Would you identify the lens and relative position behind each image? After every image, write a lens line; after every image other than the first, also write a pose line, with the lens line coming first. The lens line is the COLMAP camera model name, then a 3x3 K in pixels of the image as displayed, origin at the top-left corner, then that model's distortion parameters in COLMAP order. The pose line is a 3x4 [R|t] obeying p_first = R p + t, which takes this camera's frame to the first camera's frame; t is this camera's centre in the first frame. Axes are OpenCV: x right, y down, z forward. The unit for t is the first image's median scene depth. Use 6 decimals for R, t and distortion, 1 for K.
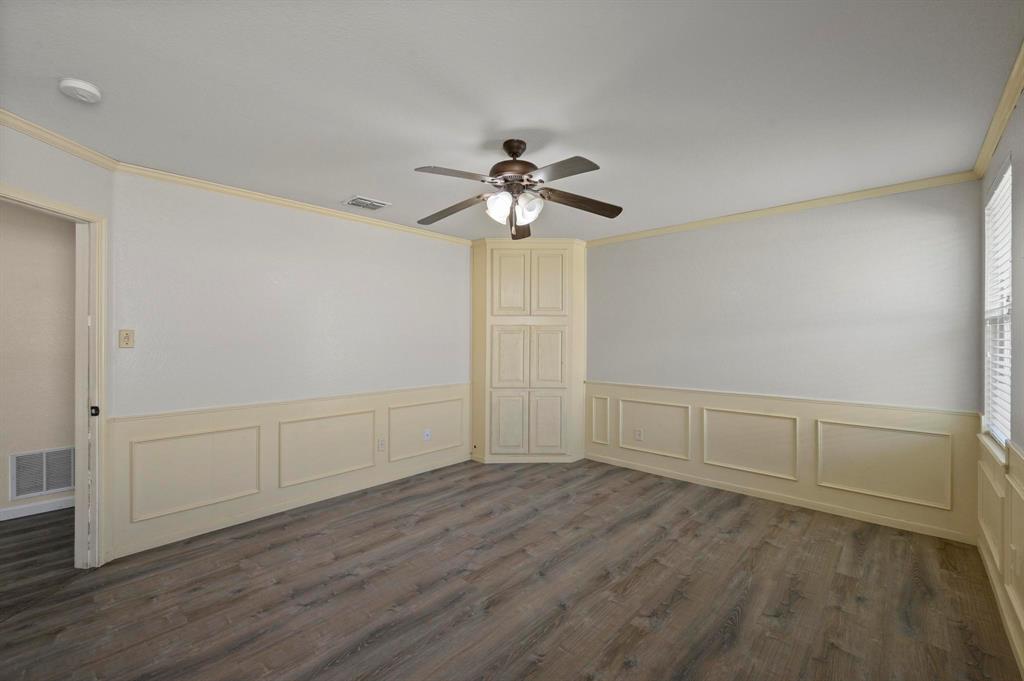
lens RADIAL K [[426.7, 0, 516.2], [0, 426.7, 338.8], [0, 0, 1]] dist [0.000503, -0.000521]
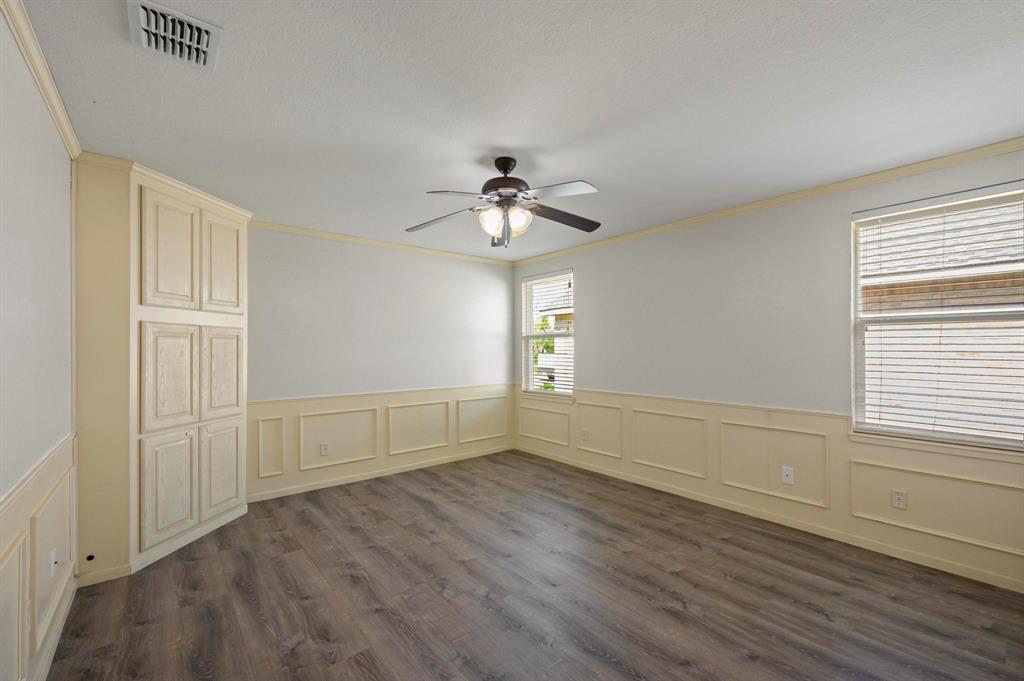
lens RADIAL K [[419.9, 0, 522.8], [0, 419.9, 346.5], [0, 0, 1]] dist [0.000714, 0.000088]
pose [[0.126731, 0.001590, 0.991936, -0.741989], [0.002380, 0.999995, -0.001907, 0.004088], [-0.991934, 0.002602, 0.126726, 0.593524]]
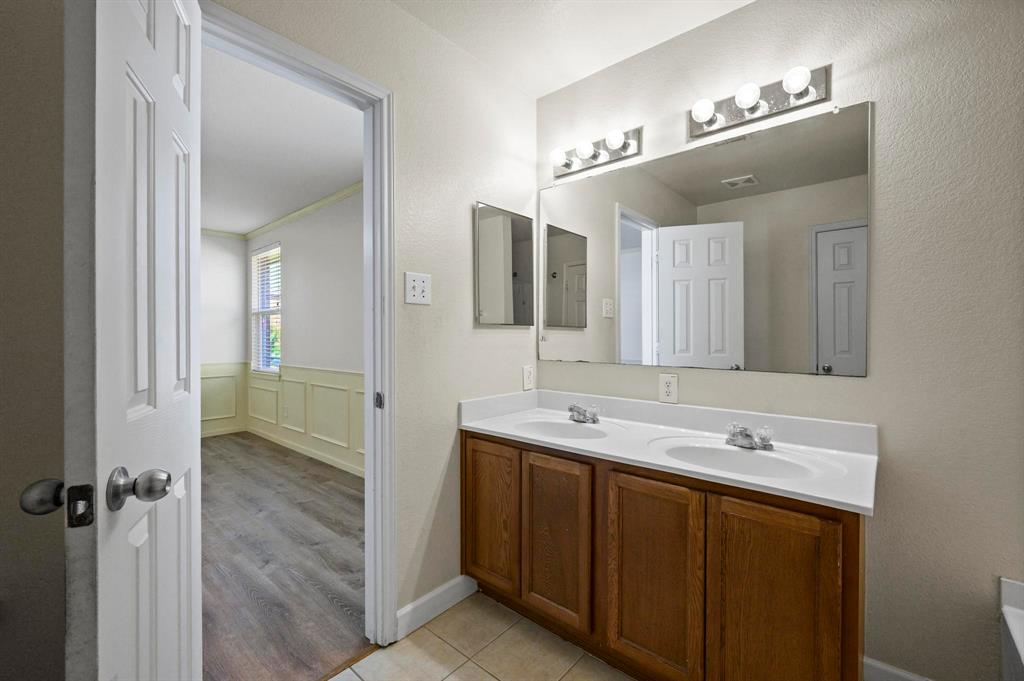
lens RADIAL K [[427.6, 0, 513.7], [0, 427.6, 335.5], [0, 0, 1]] dist [-0.000050, 0.000118]
pose [[-0.025362, -0.000316, 0.999678, -0.741282], [0.001236, 0.999999, 0.000347, 0.047826], [-0.999678, 0.001244, -0.025362, -0.134661]]
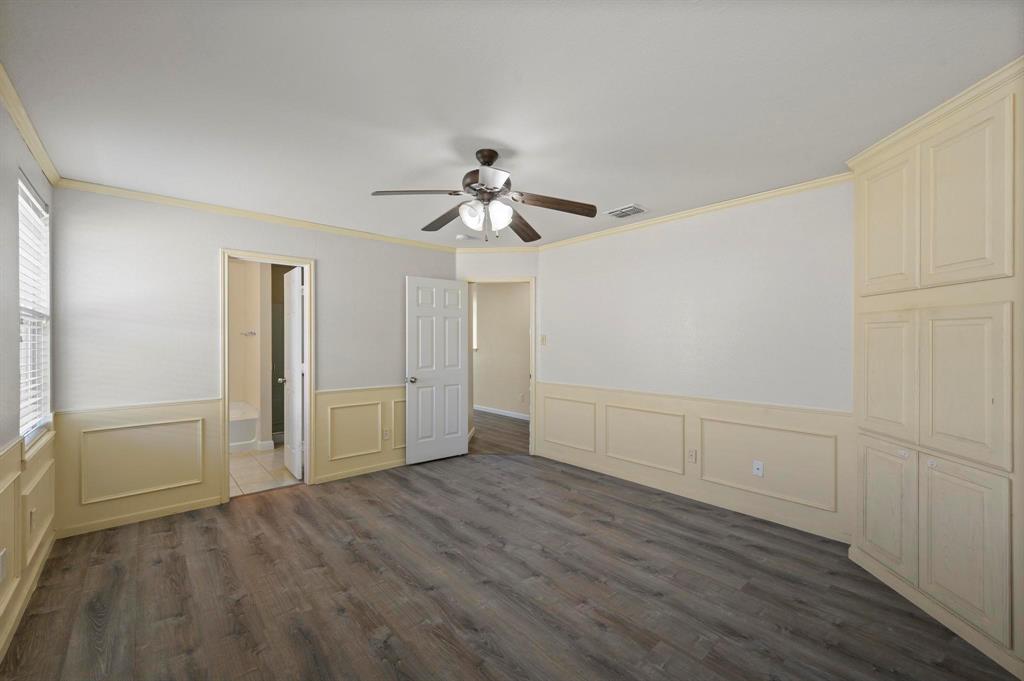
lens RADIAL K [[426.7, 0, 516.2], [0, 426.7, 338.8], [0, 0, 1]] dist [0.000503, -0.000521]
pose [[-0.109625, -0.002672, -0.993969, 0.736801], [0.003187, 0.999990, -0.003040, 0.000852], [0.993968, -0.003501, -0.109616, 0.850431]]
